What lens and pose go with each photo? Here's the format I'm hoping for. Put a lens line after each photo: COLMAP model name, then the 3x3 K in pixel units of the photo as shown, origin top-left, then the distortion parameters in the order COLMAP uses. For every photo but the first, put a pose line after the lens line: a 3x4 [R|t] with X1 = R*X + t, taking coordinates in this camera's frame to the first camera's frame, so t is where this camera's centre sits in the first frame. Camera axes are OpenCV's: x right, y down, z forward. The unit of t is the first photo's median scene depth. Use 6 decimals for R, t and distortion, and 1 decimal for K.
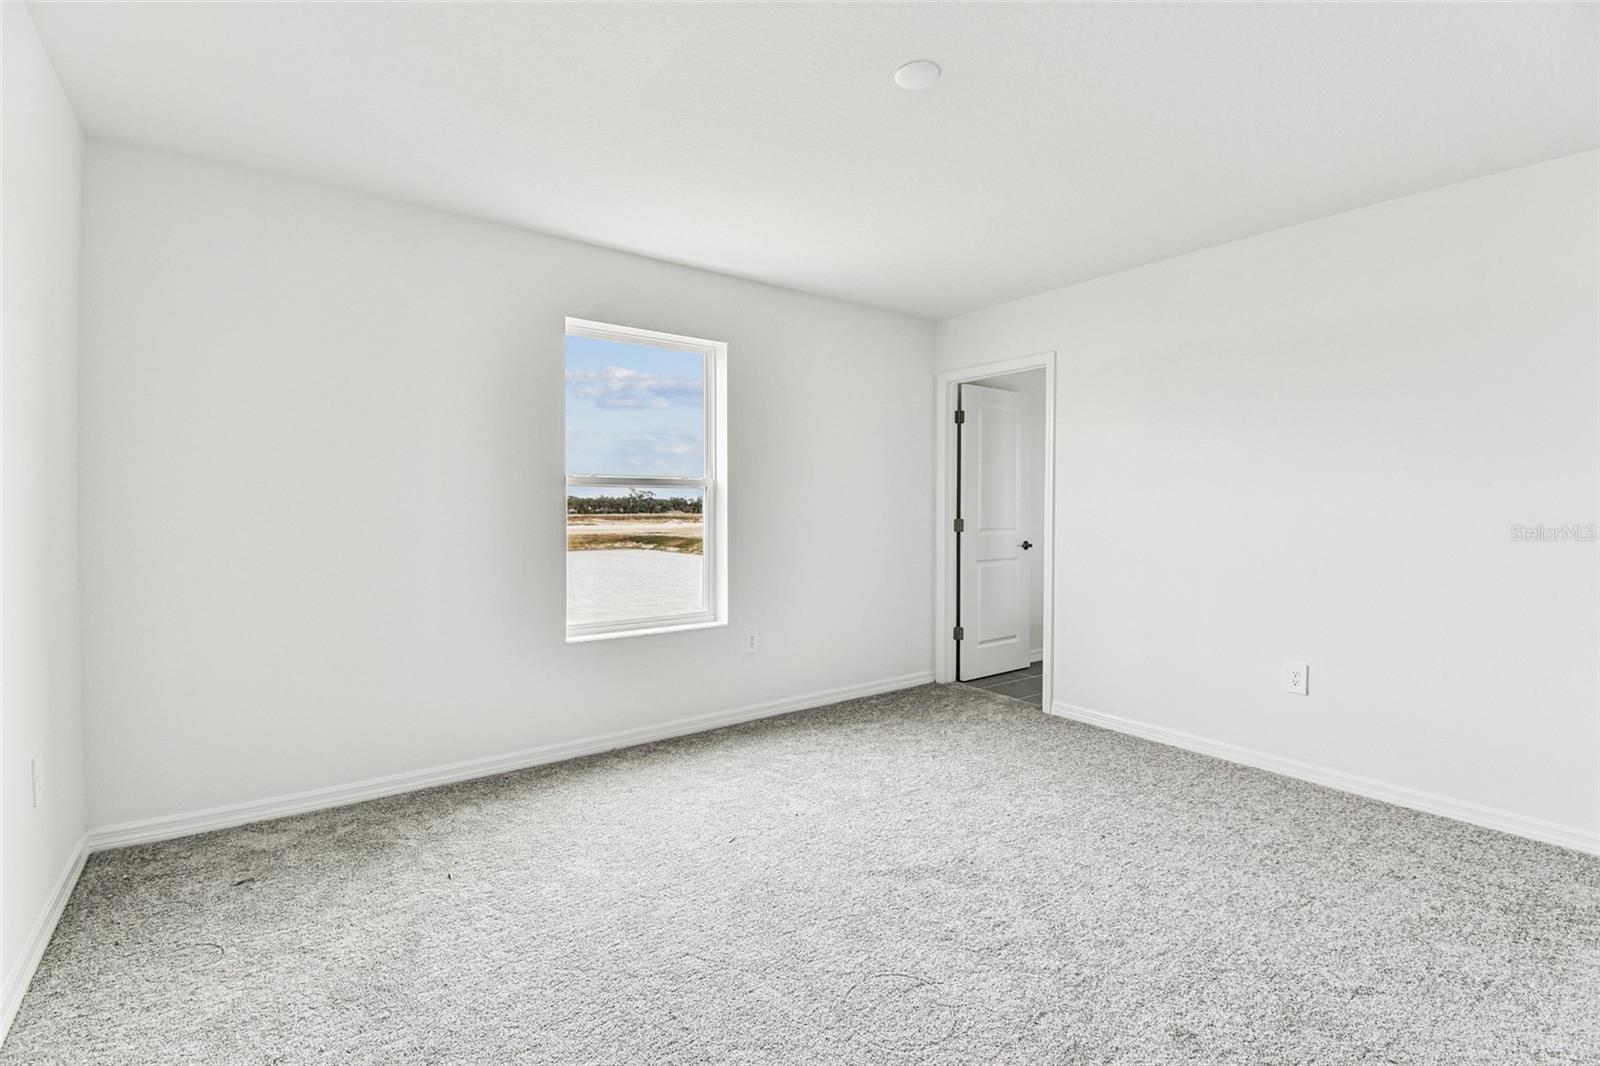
lens RADIAL K [[707.3, 0, 792.5], [0, 707.3, 537.4], [0, 0, 1]] dist [0.003061, -0.017057]
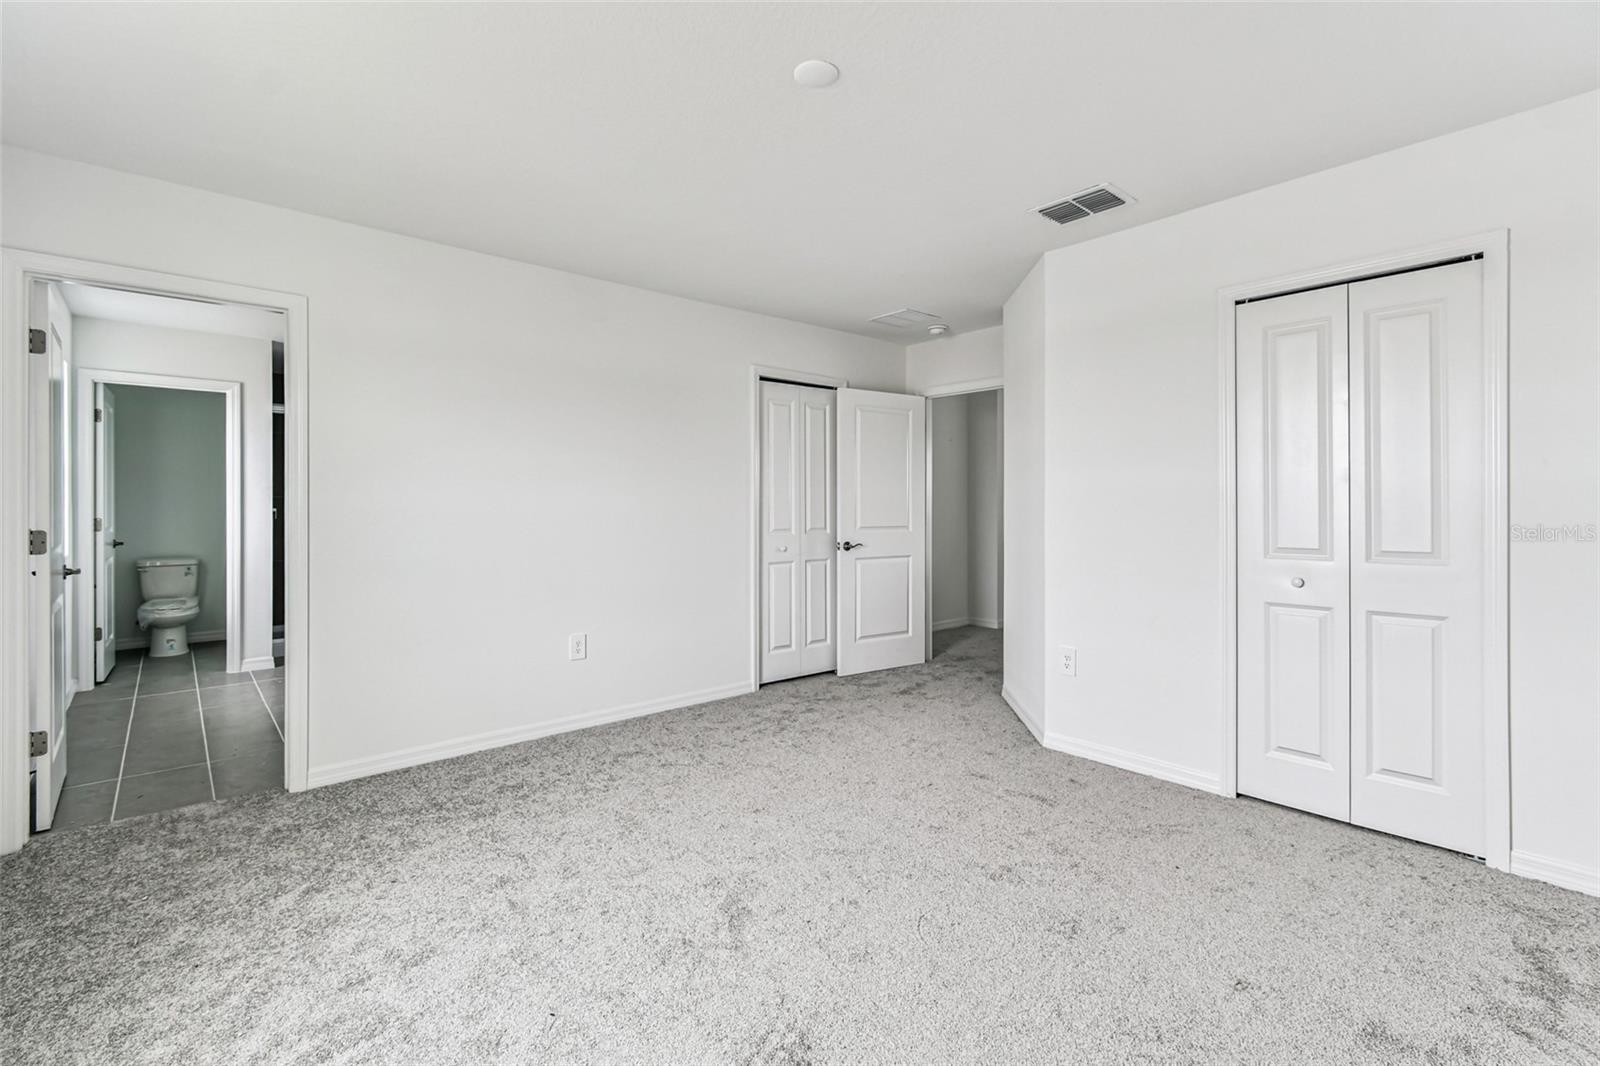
lens RADIAL K [[718.8, 0, 815.4], [0, 718.8, 541.9], [0, 0, 1]] dist [0.002491, -0.000337]
pose [[-0.110959, -0.058052, 0.992128, -0.539820], [0.032648, 0.997541, 0.062020, -0.042131], [-0.993289, 0.039273, -0.108791, 0.721709]]
